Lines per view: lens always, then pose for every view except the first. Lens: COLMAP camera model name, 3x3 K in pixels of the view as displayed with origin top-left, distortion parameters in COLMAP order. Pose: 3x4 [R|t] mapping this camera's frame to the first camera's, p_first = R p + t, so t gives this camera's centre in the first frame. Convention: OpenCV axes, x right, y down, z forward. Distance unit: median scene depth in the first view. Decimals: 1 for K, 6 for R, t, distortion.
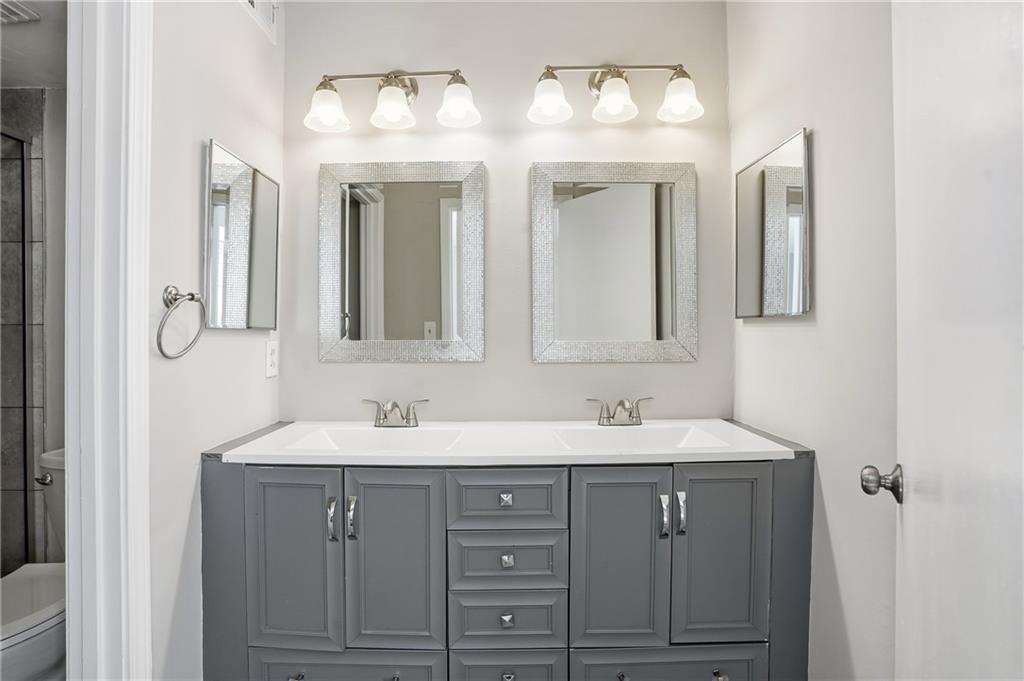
lens RADIAL K [[505.2, 0, 508.9], [0, 505.2, 340.1], [0, 0, 1]] dist [-0.078762, 0.038868]
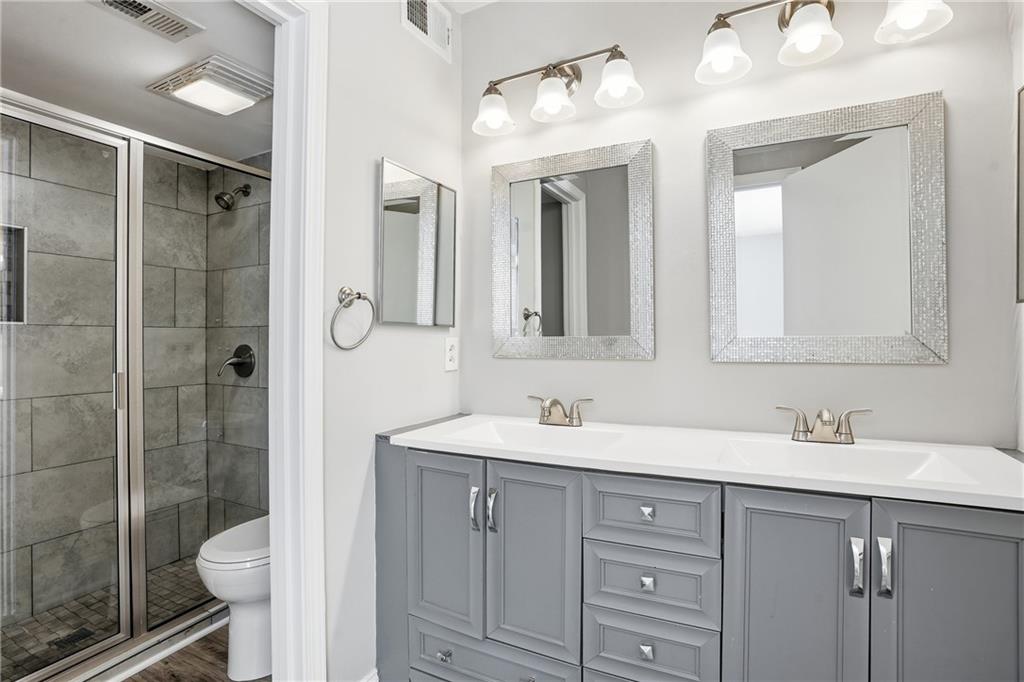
lens RADIAL K [[514.6, 0, 504.6], [0, 514.6, 339.5], [0, 0, 1]] dist [-0.081870, 0.041276]
pose [[0.888287, -0.000164, -0.459288, 0.142582], [-0.003593, 0.999967, -0.007306, 0.015181], [0.459274, 0.008140, 0.888257, 0.070557]]
